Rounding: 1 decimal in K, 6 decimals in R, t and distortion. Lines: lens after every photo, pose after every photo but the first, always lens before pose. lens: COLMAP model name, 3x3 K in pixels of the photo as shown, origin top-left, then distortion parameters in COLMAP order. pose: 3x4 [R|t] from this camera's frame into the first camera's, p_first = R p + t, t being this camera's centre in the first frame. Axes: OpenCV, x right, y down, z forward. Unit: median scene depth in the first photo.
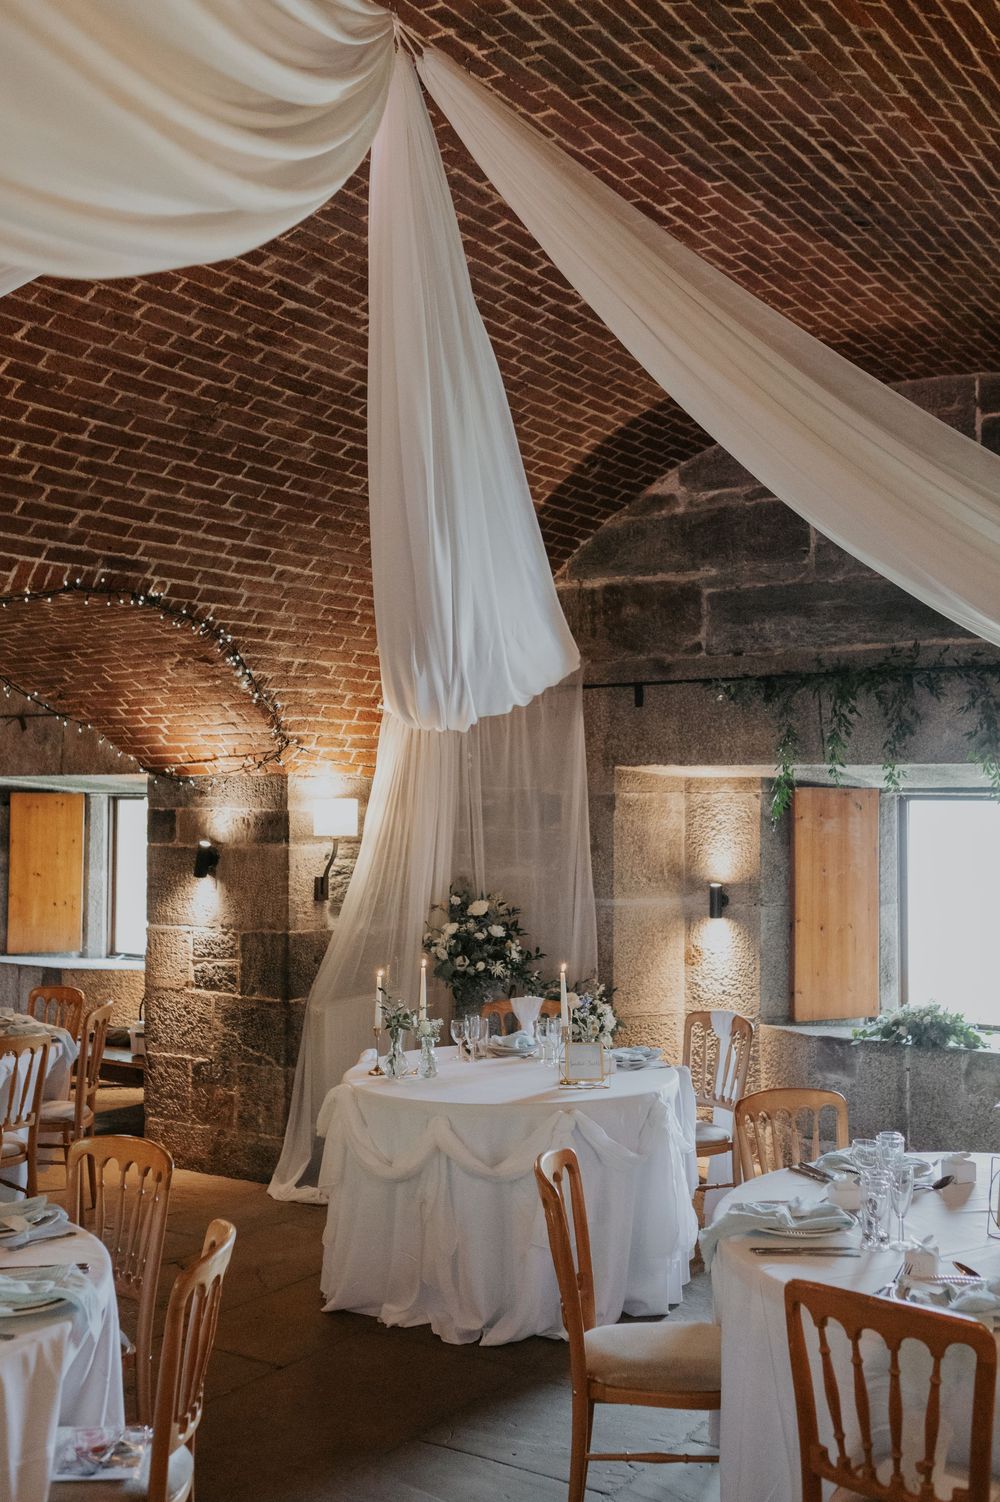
lens RADIAL K [[1458.7, 0, 499.4], [0, 1458.7, 745.4], [0, 0, 1]] dist [0.004749, 0.000000]
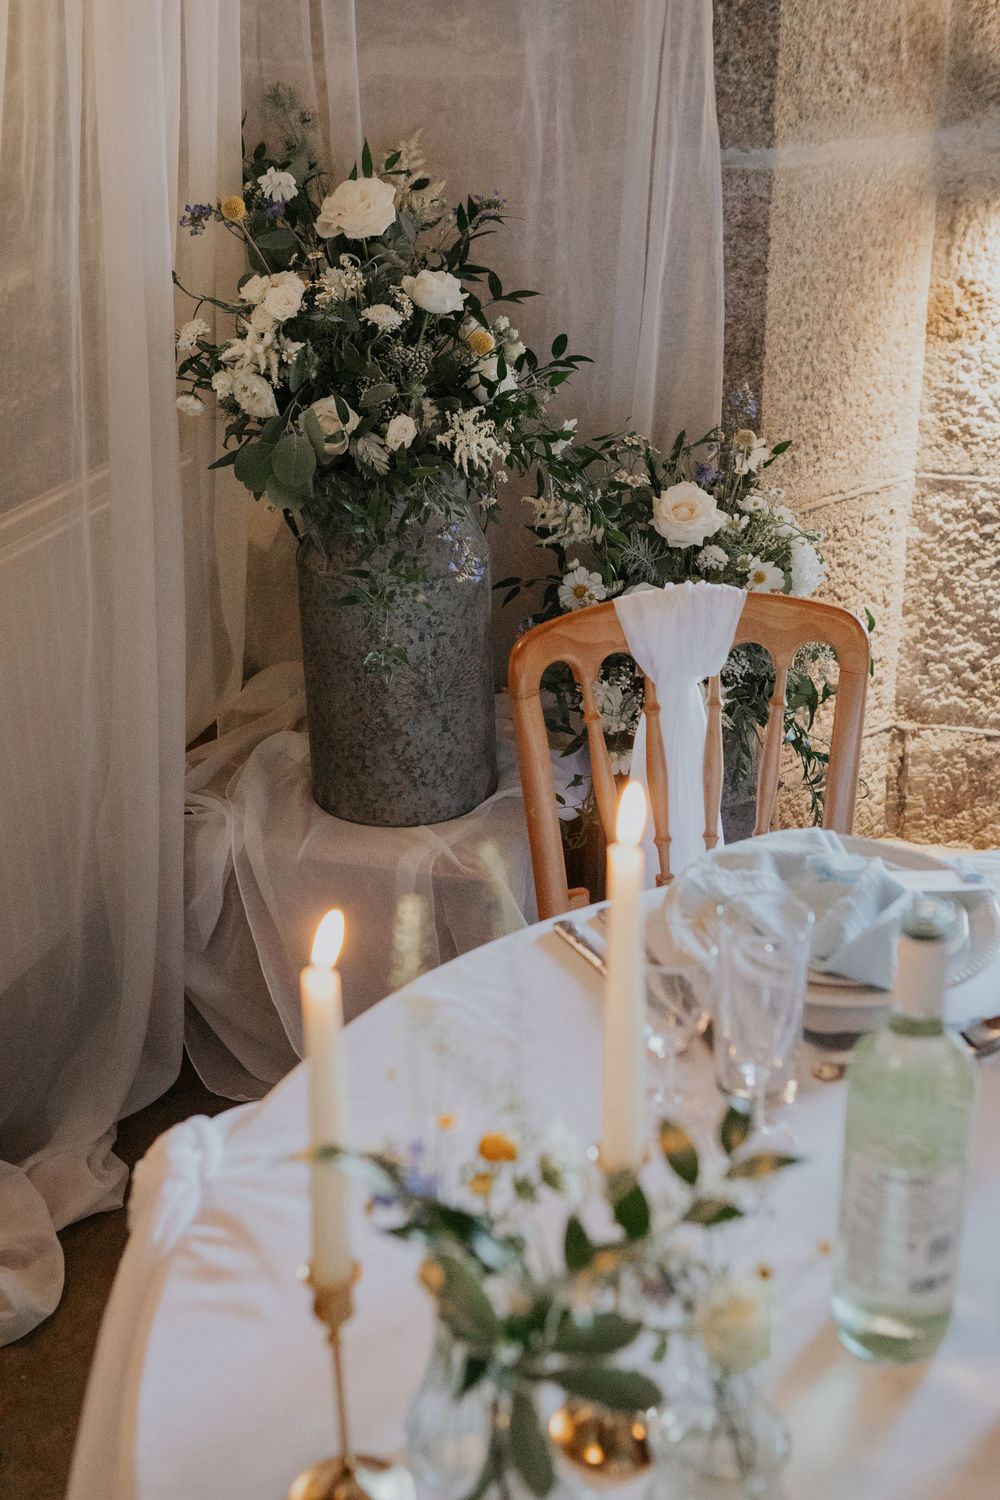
lens RADIAL K [[1824.9, 0, 500.0], [0, 1824.9, 739.6], [0, 0, 1]] dist [-0.024821, 0.000000]
pose [[0.966945, -0.118454, 0.225799, -0.075388], [0.008921, 0.900717, 0.434315, 0.052303], [-0.254828, -0.417944, 0.872001, 0.641561]]
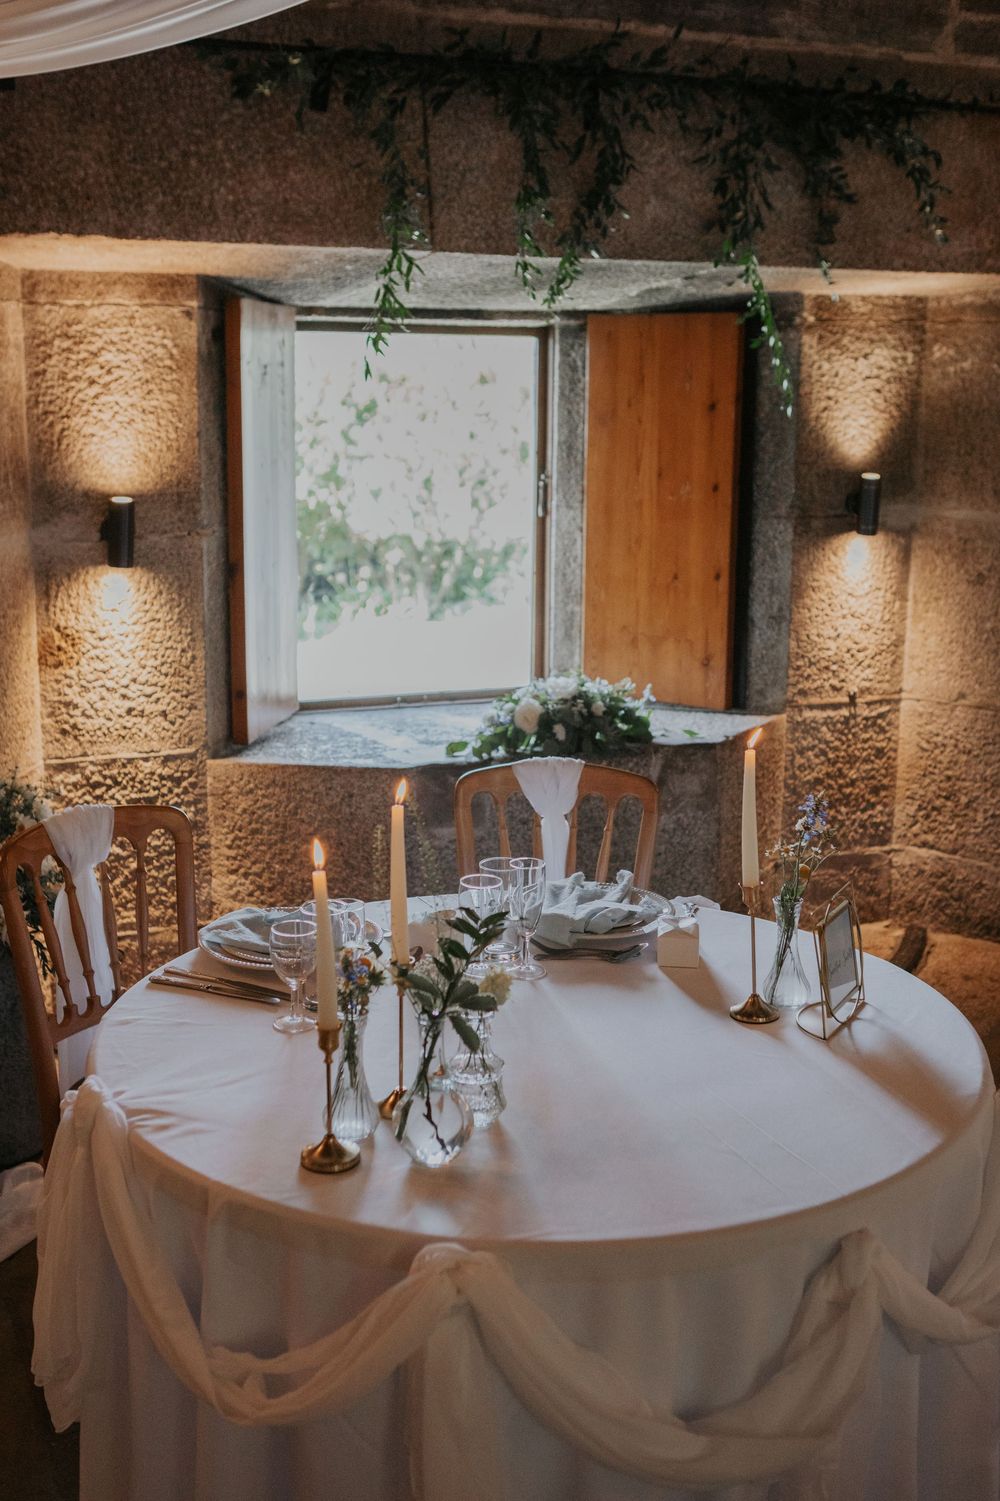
lens RADIAL K [[1711.8, 0, 498.1], [0, 1711.8, 756.9], [0, 0, 1]] dist [-0.032641, 0.000000]
pose [[0.562992, -0.181965, 0.806181, -0.258257], [-0.039398, 0.968443, 0.246103, 0.034034], [-0.825523, -0.170316, 0.538057, 0.581226]]
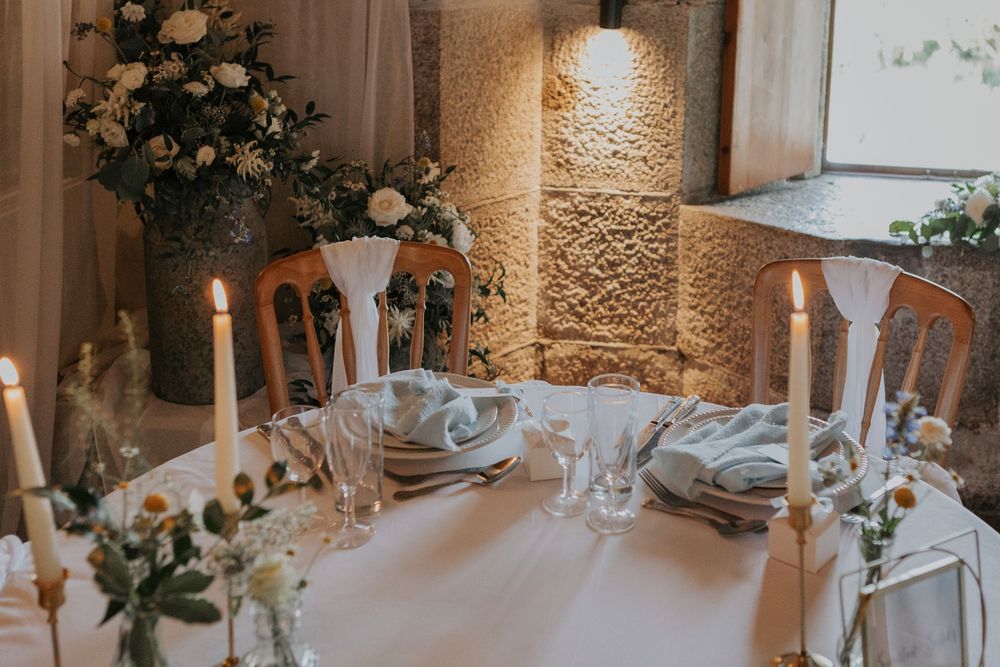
lens RADIAL K [[1210.4, 0, 556.8], [0, 1210.4, 125.5], [0, 0, 1]] dist [0.007548, 0.000000]
pose [[0.913116, -0.065200, 0.402453, -0.061588], [-0.029633, 0.973905, 0.225014, 0.050981], [-0.406622, -0.217390, 0.887356, 0.592171]]
